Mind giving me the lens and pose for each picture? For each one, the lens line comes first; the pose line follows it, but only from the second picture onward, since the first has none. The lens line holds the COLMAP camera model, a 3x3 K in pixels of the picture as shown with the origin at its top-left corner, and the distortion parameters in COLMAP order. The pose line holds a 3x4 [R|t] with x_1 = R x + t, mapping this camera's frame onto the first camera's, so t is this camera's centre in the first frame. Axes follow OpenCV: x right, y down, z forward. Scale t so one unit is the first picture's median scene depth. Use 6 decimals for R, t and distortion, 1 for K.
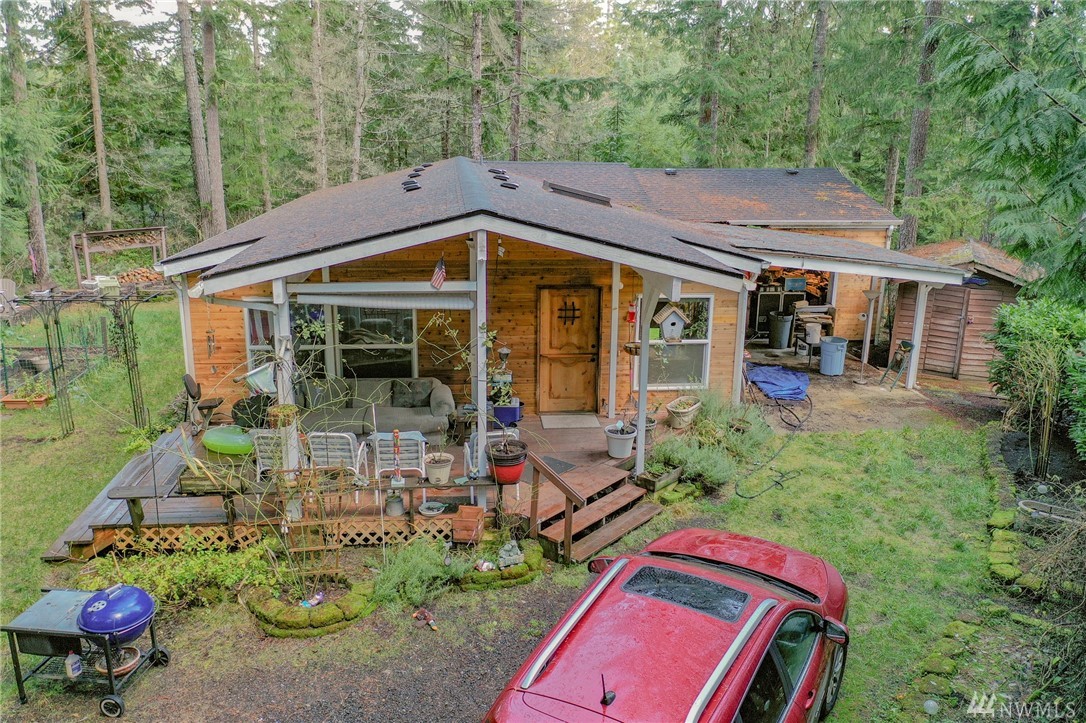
lens RADIAL K [[851.4, 0, 543.0], [0, 851.4, 364.4], [0, 0, 1]] dist [-0.010871, 0.004475]
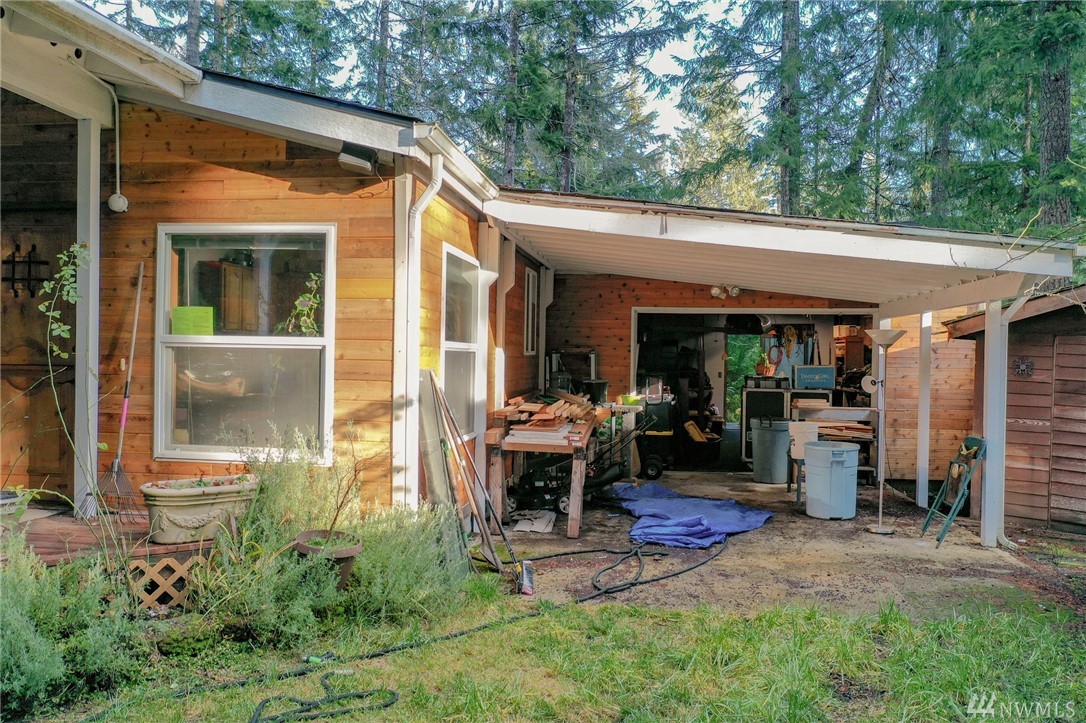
lens RADIAL K [[851.4, 0, 540.7], [0, 851.4, 360.5], [0, 0, 1]] dist [-0.010871, 0.004475]
pose [[0.969584, 0.004919, -0.244709, 0.398058], [-0.068580, 0.965209, -0.252326, 0.078189], [0.234955, 0.261433, 0.936189, 0.653532]]
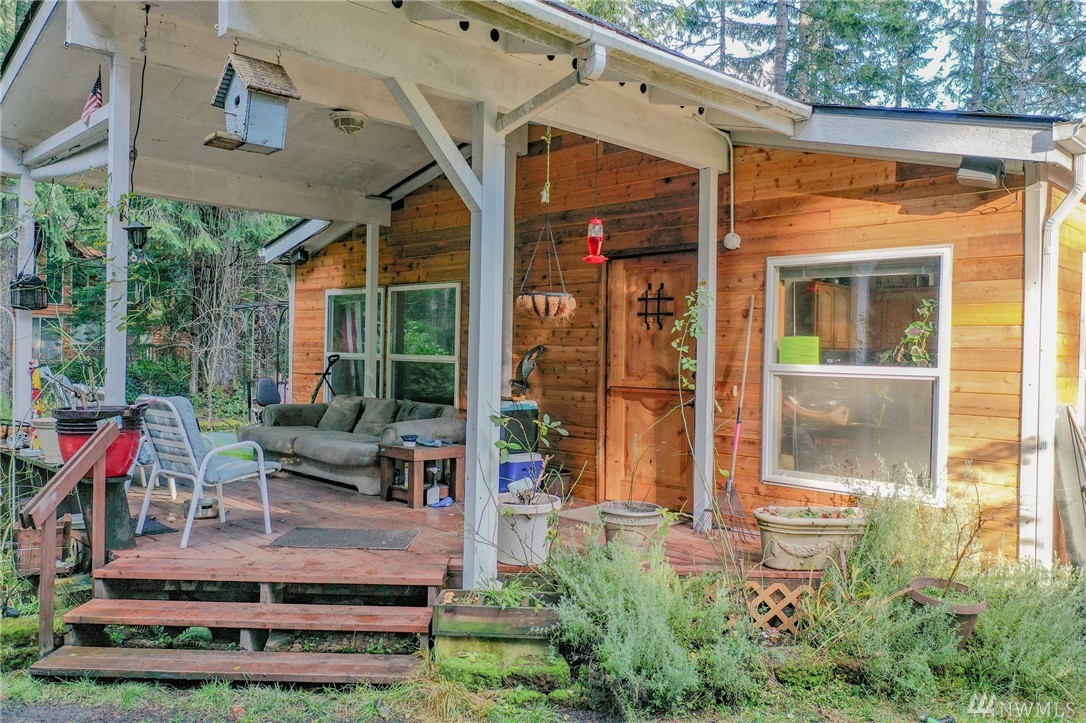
lens RADIAL K [[851.4, 0, 543.4], [0, 851.4, 364.7], [0, 0, 1]] dist [-0.010871, 0.004475]
pose [[0.619949, 0.008306, -0.784598, 0.386020], [-0.217032, 0.962746, -0.161296, 0.069617], [0.754029, 0.270278, 0.598656, 0.647844]]
